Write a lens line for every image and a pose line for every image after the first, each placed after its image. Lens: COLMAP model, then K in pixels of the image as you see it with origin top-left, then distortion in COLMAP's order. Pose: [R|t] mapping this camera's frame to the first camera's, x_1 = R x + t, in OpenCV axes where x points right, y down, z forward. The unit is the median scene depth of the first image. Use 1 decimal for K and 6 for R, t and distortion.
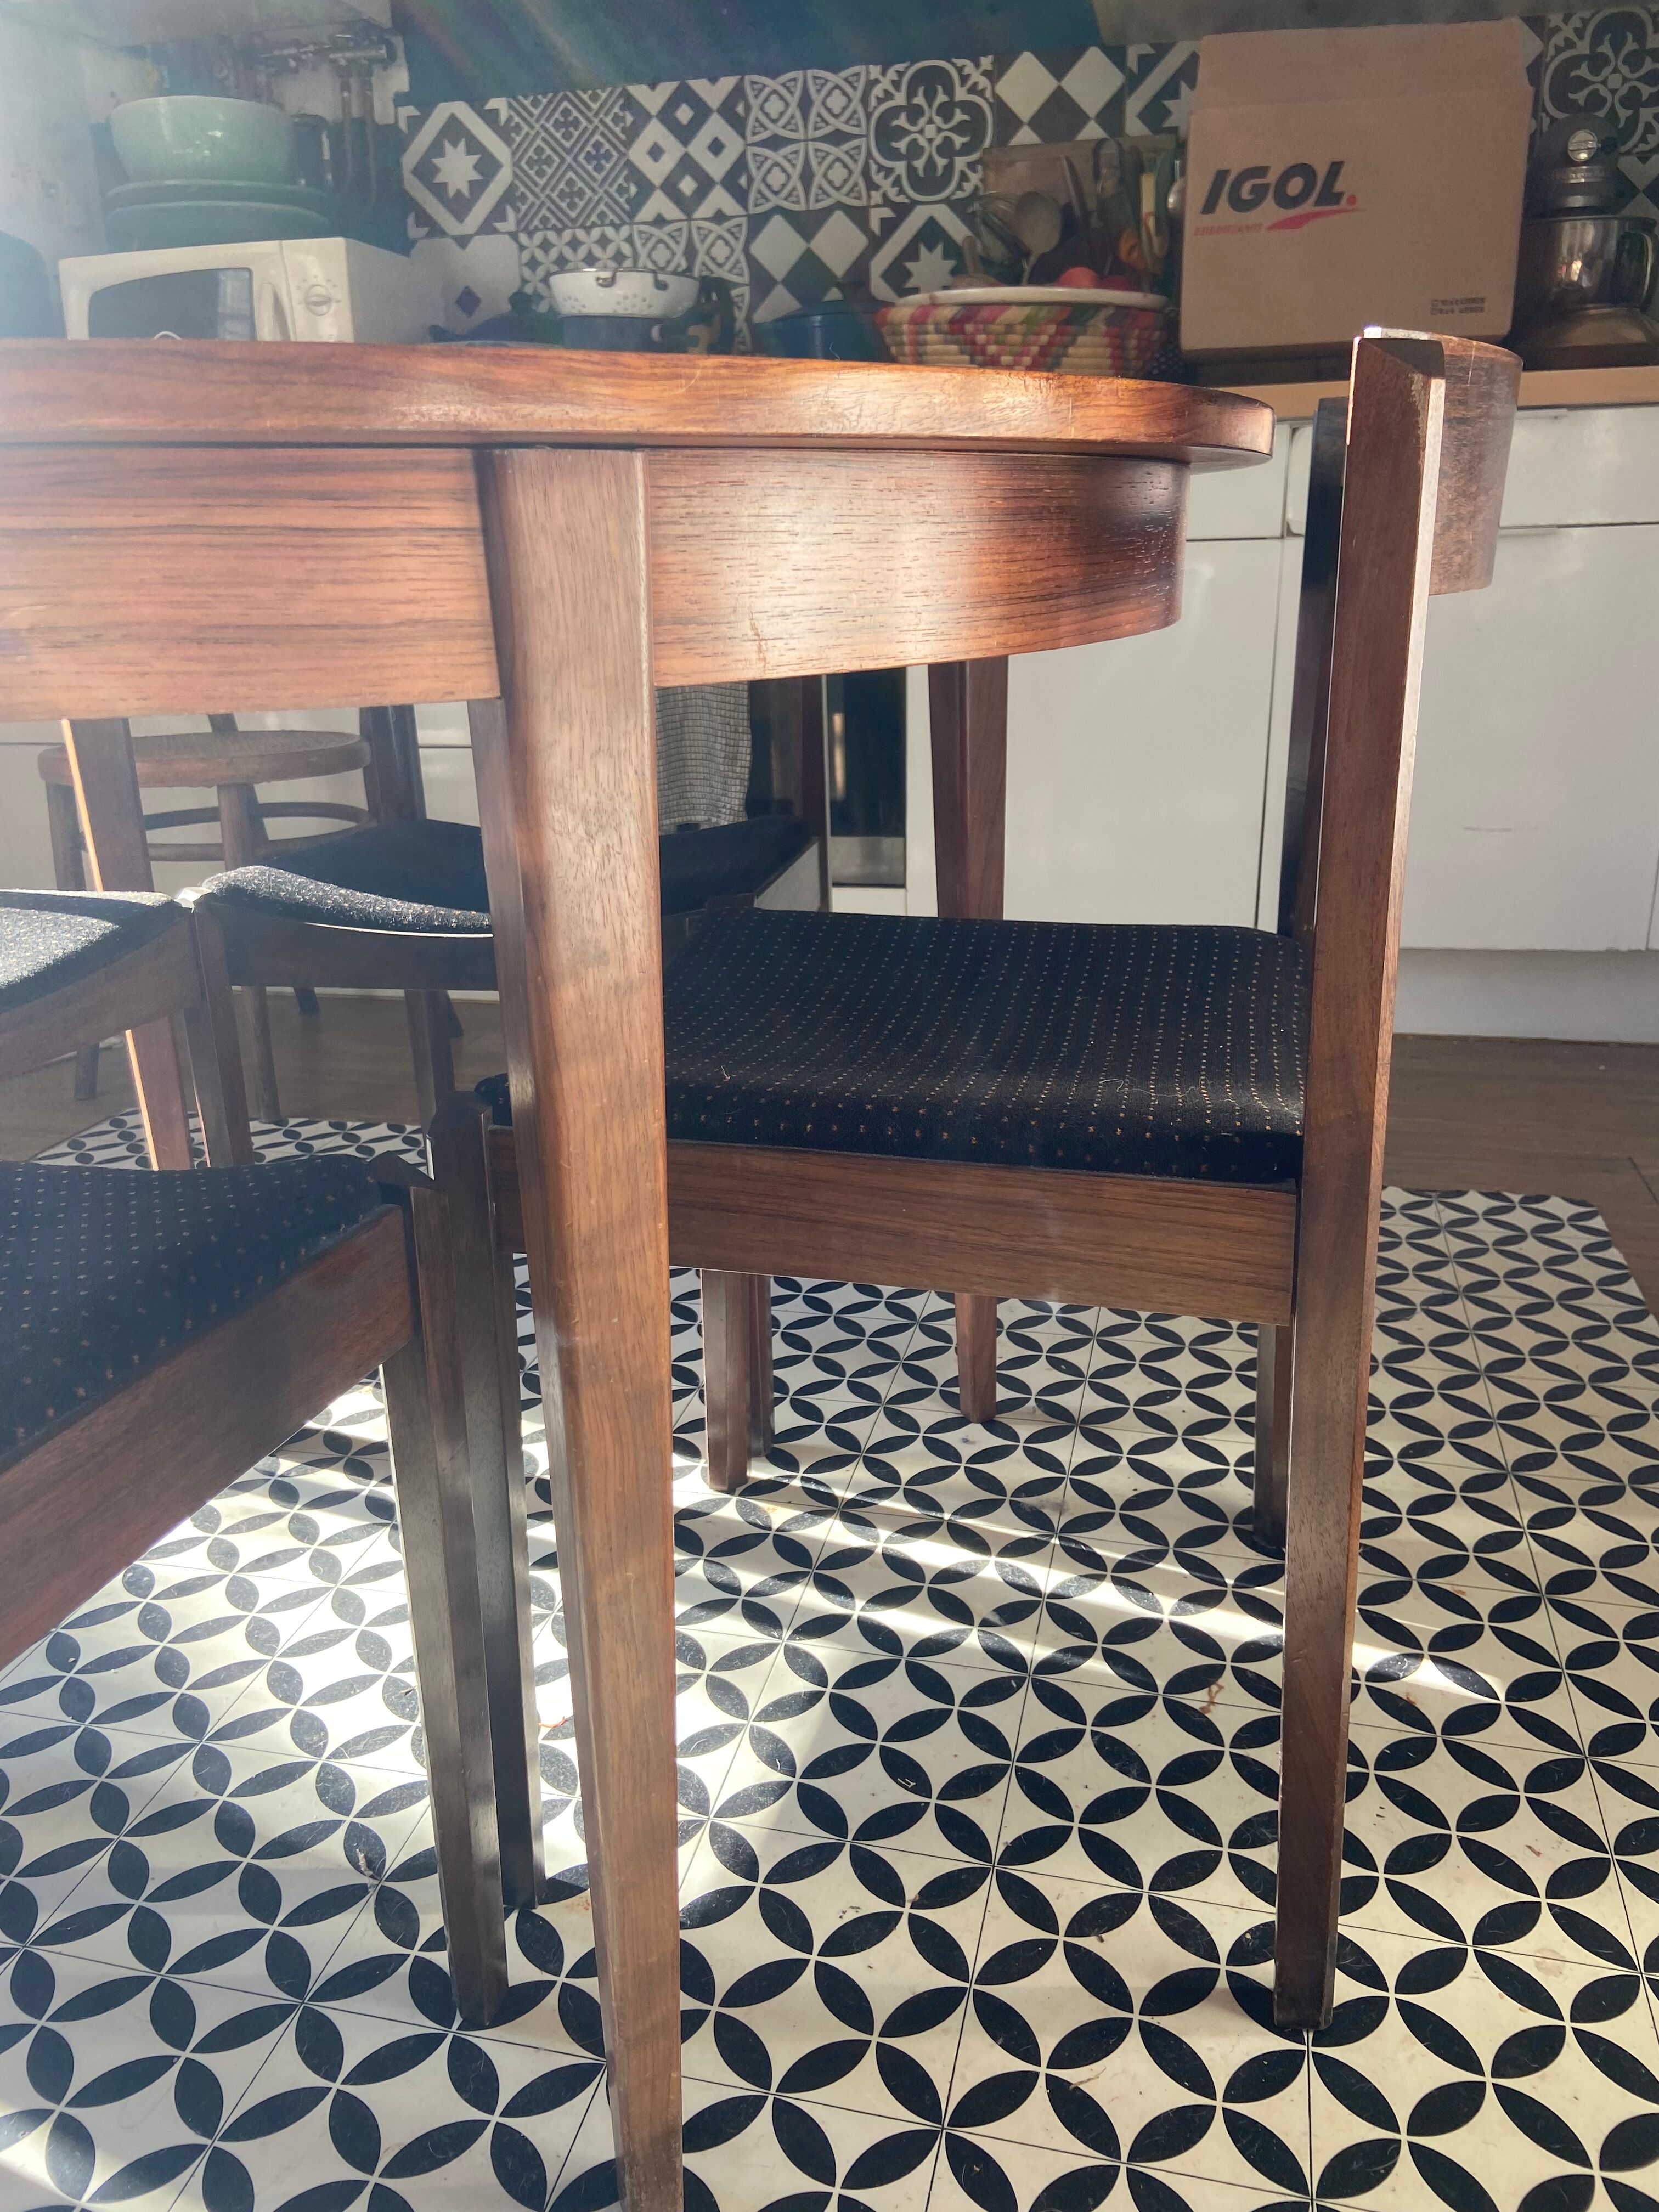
lens RADIAL K [[1679.4, 0, 819.4], [0, 1679.4, 1097.5], [0, 0, 1]] dist [0.114009, -0.147545]
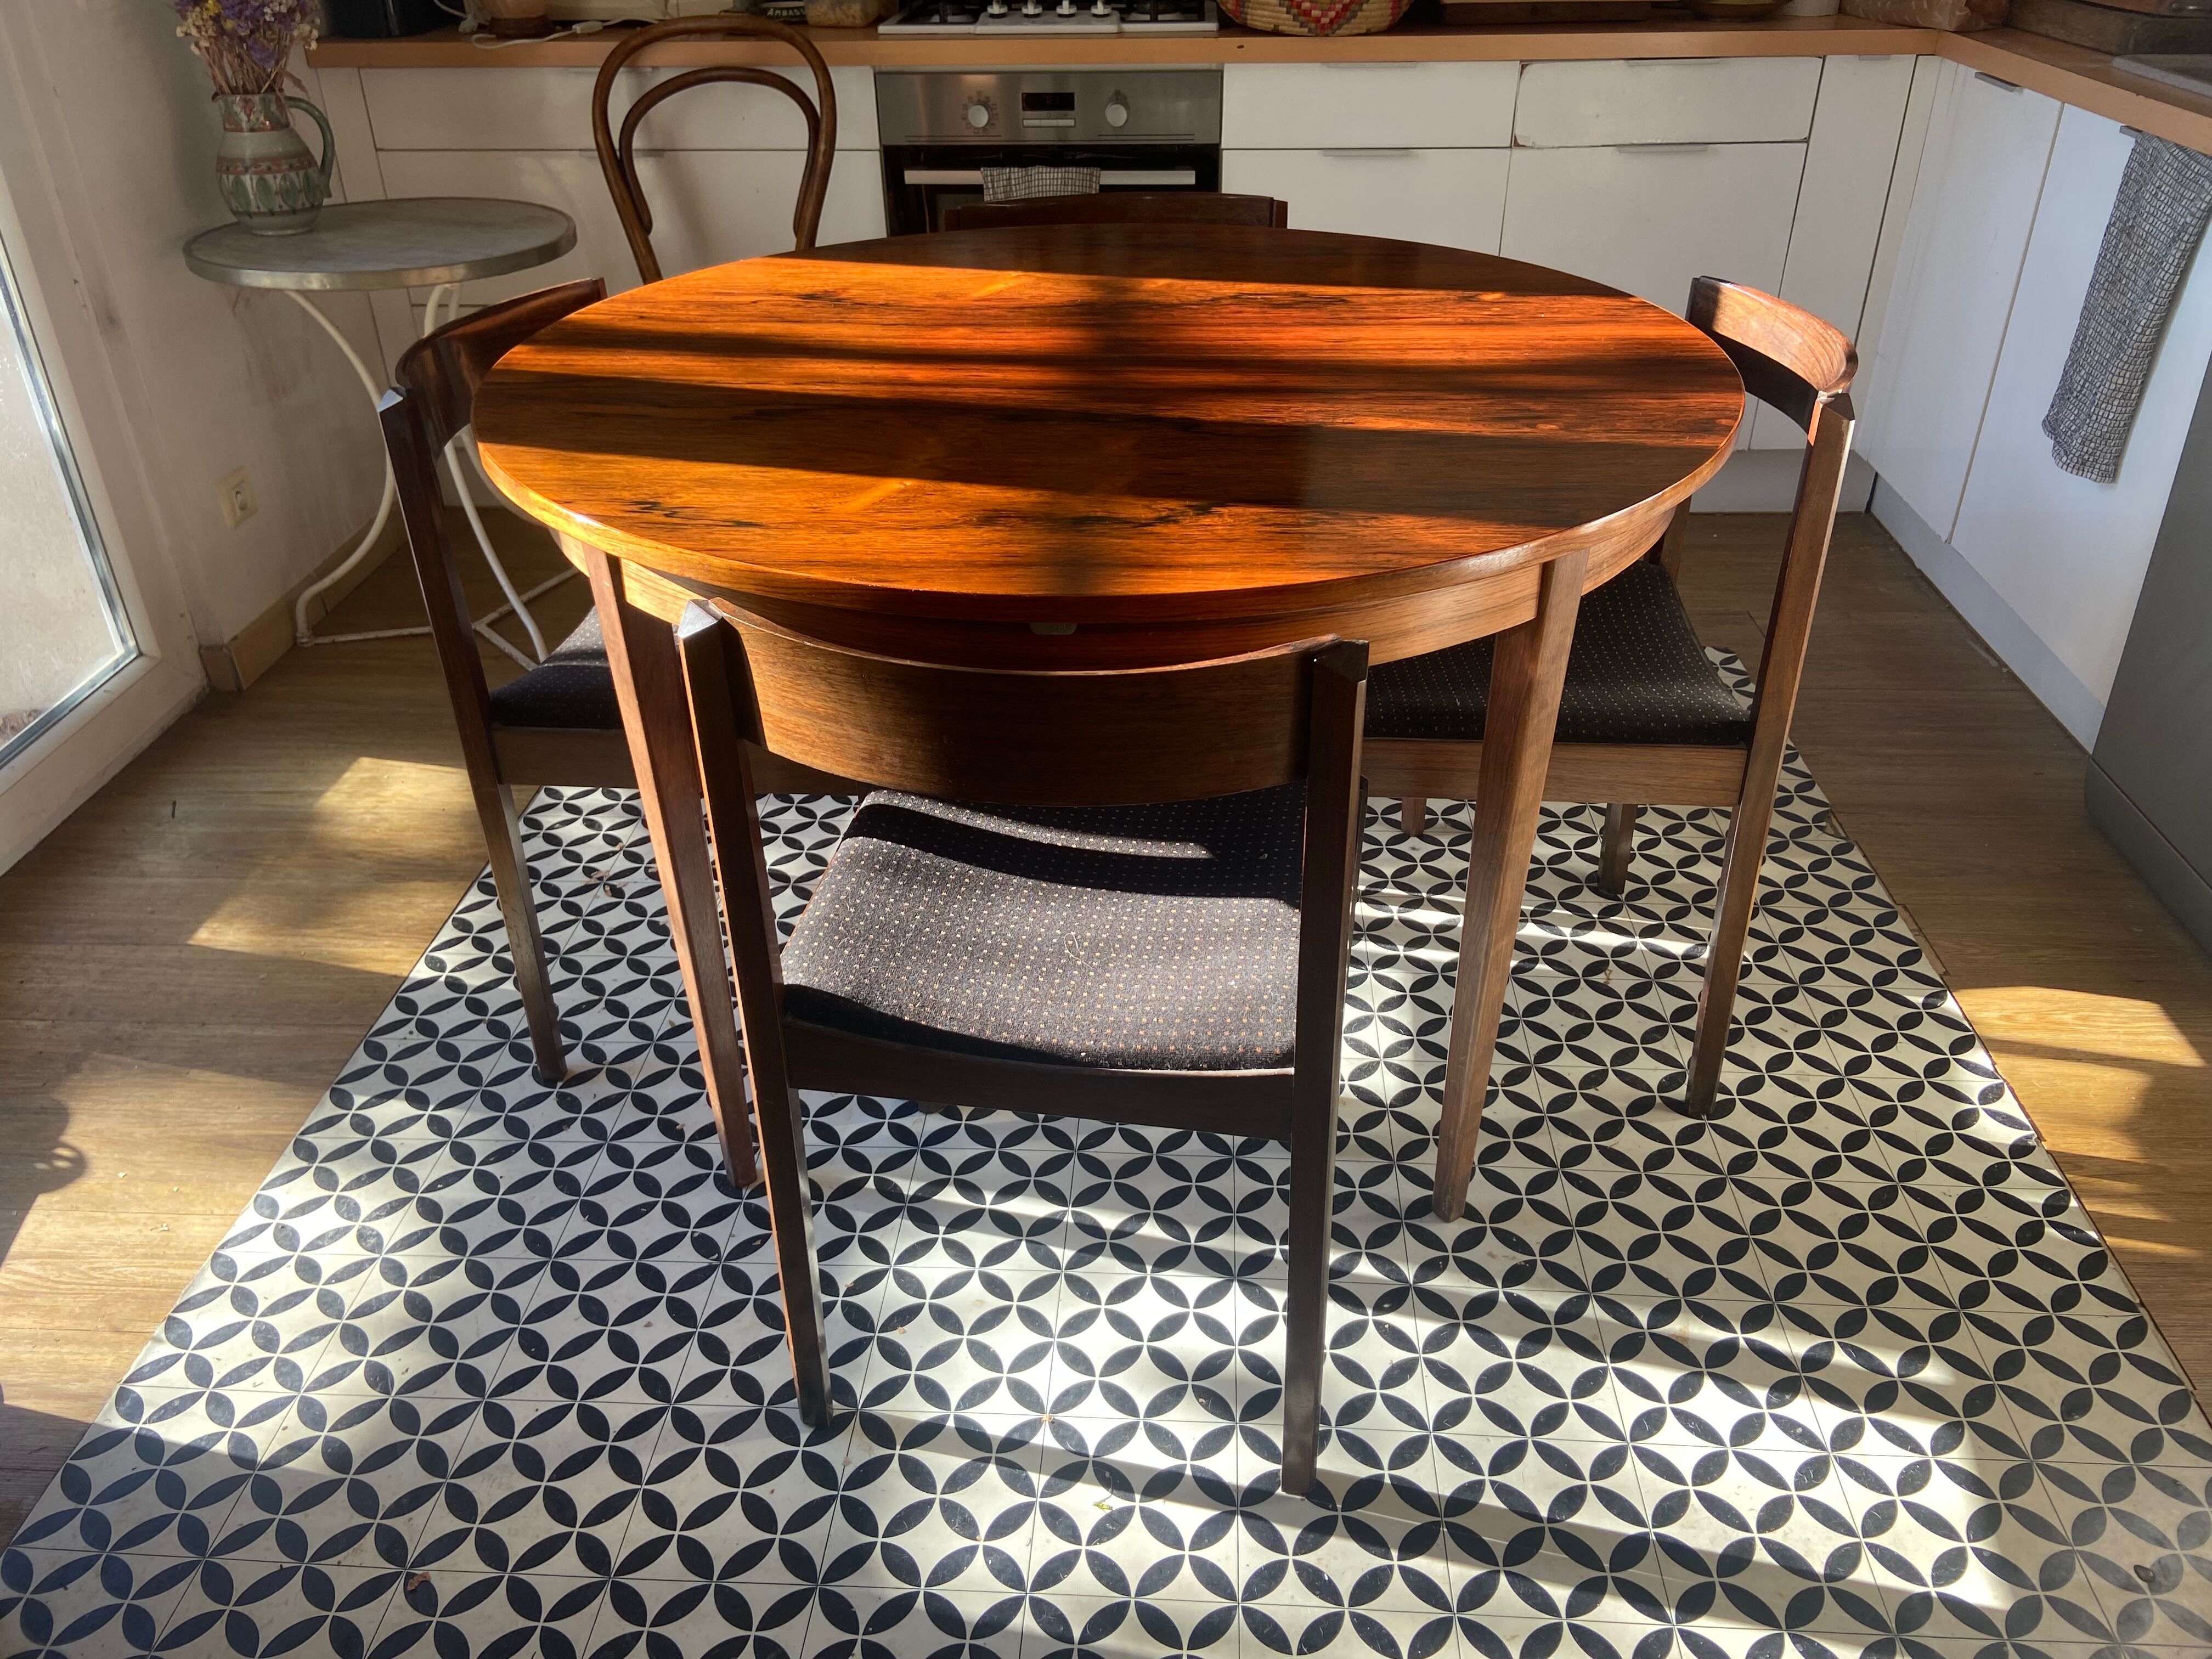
lens RADIAL K [[1679.4, 0, 1115.4], [0, 1679.4, 805.3], [0, 0, 1]] dist [0.114009, -0.147545]
pose [[0.982597, -0.081855, 0.166741, -0.246761], [0.045519, 0.976407, 0.211087, -0.103414], [-0.180086, -0.199823, 0.963141, -0.273591]]
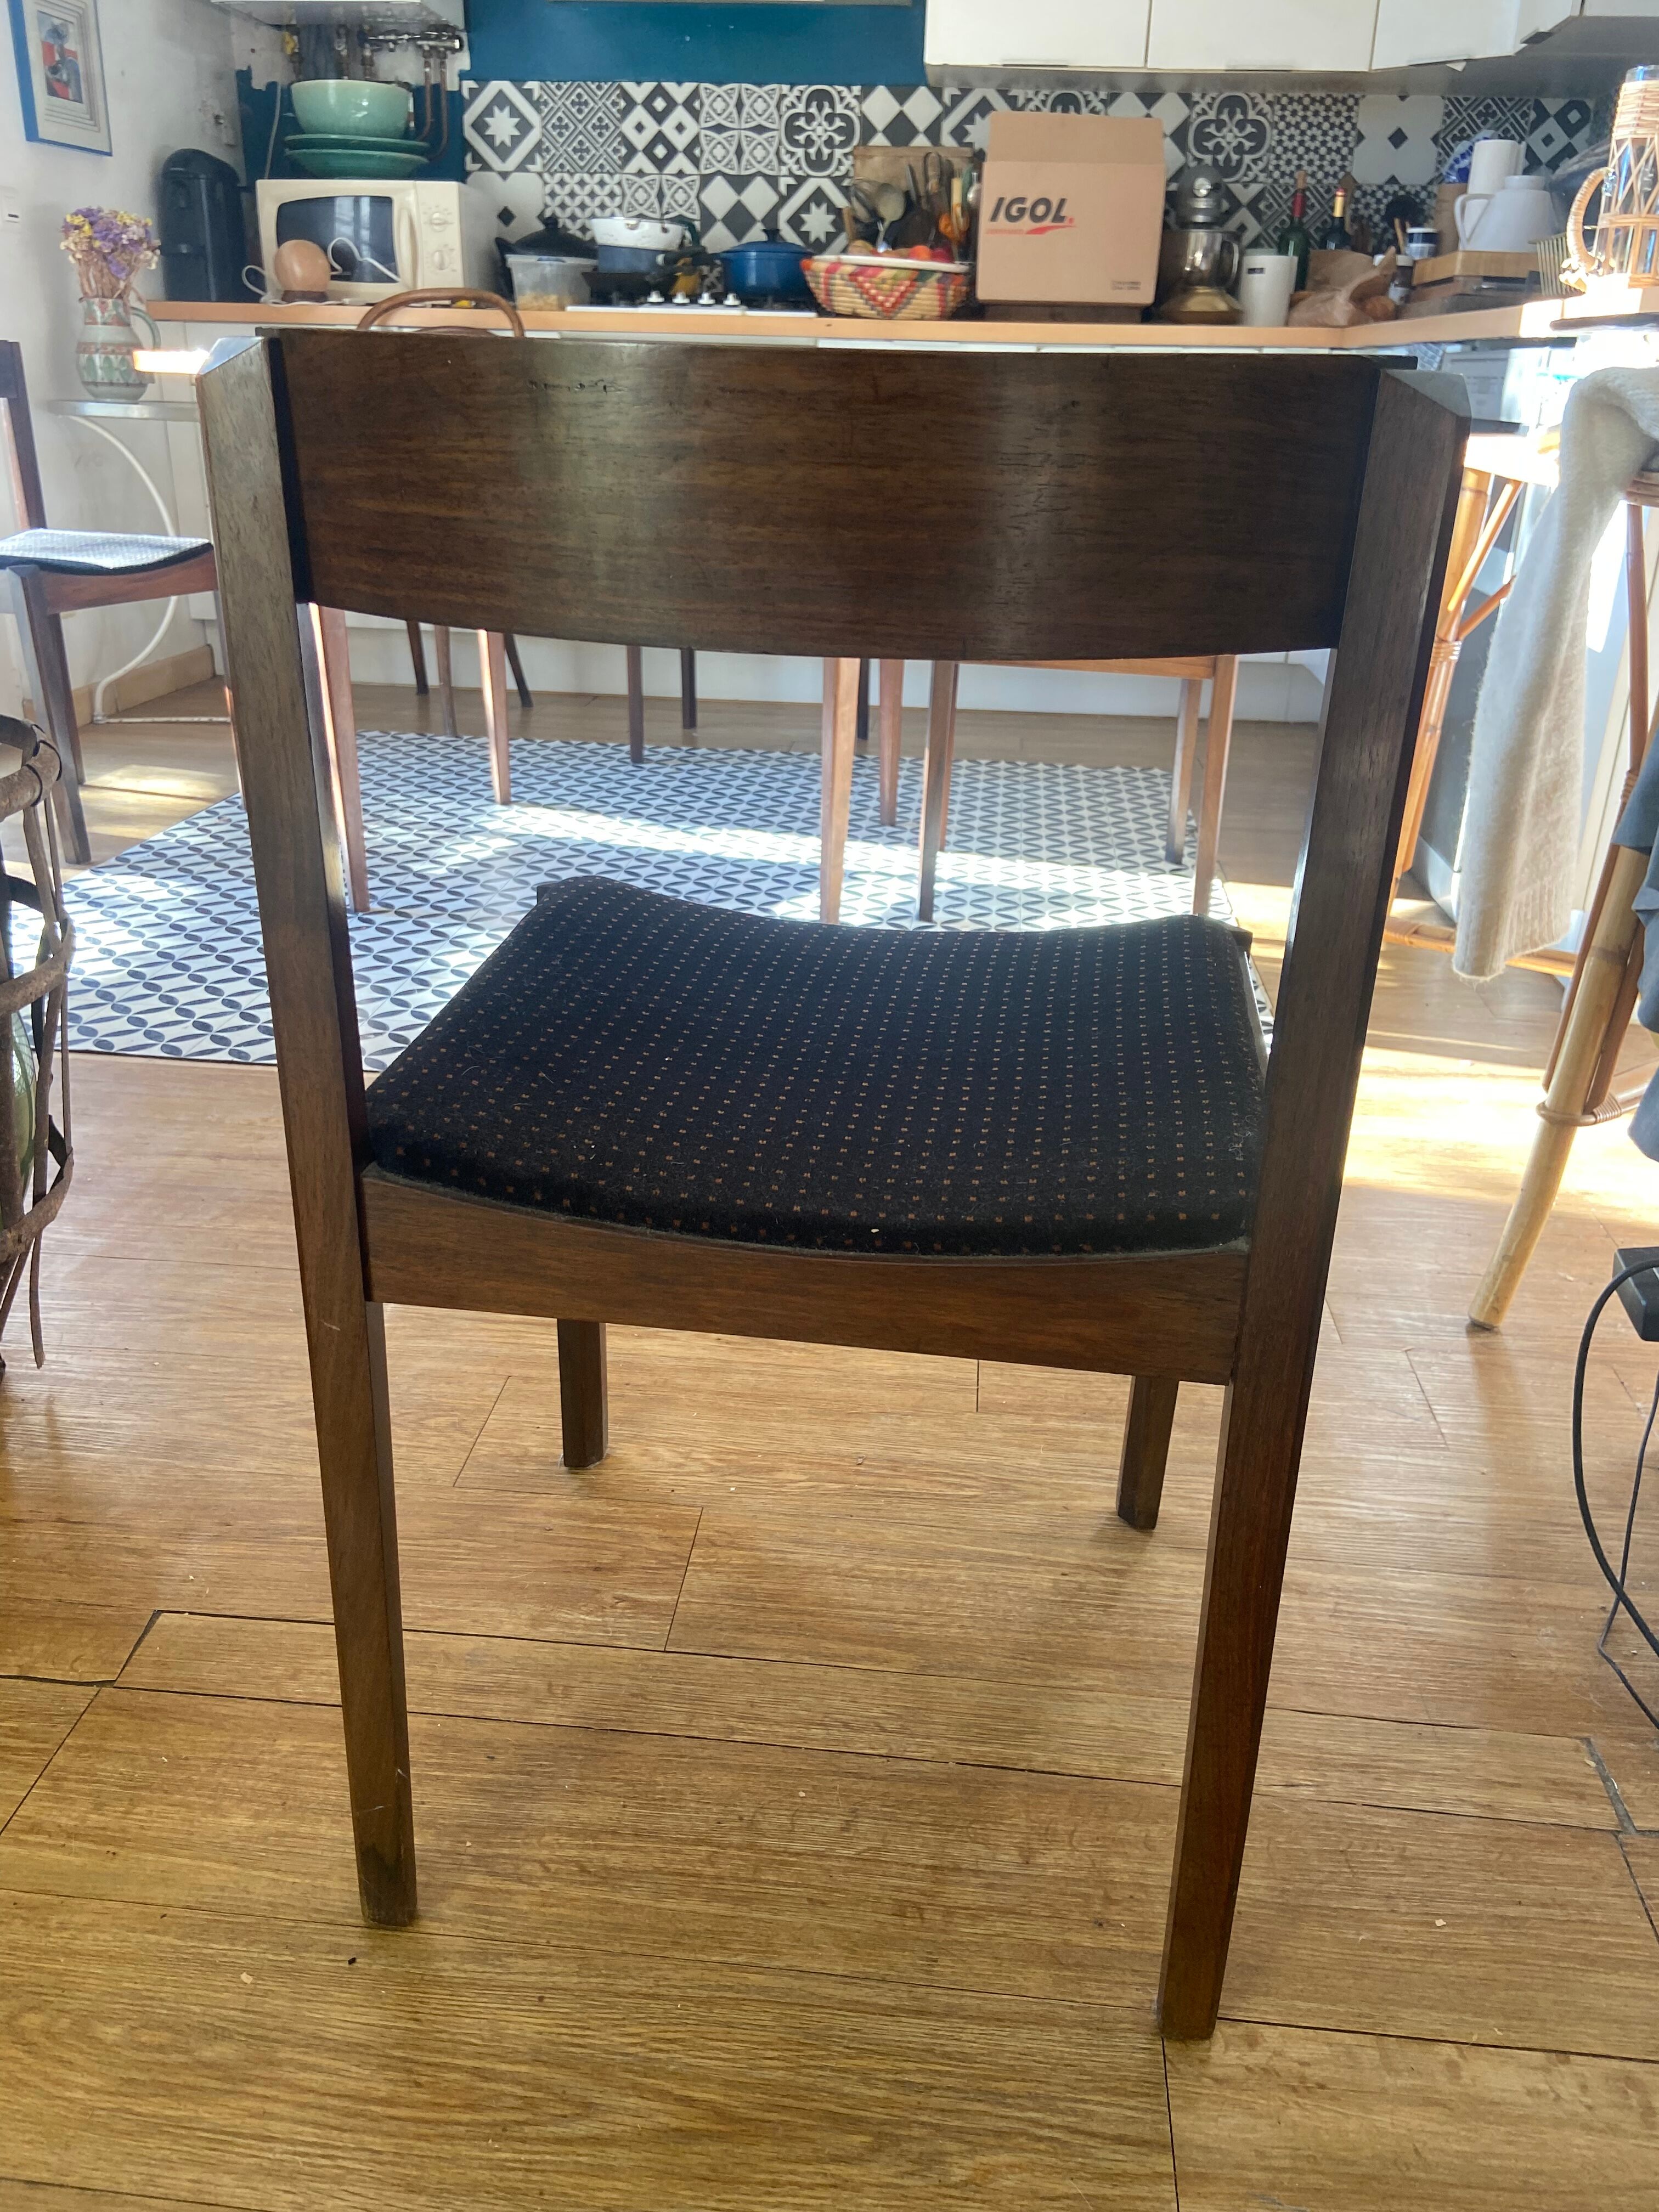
lens RADIAL K [[1679.4, 0, 820.9], [0, 1679.4, 1116.4], [0, 0, 1]] dist [0.114009, -0.147545]
pose [[0.990155, -0.007418, 0.139782, -0.165353], [-0.005310, 0.995886, 0.090464, 0.201107], [-0.139878, -0.090316, 0.986041, -0.652445]]
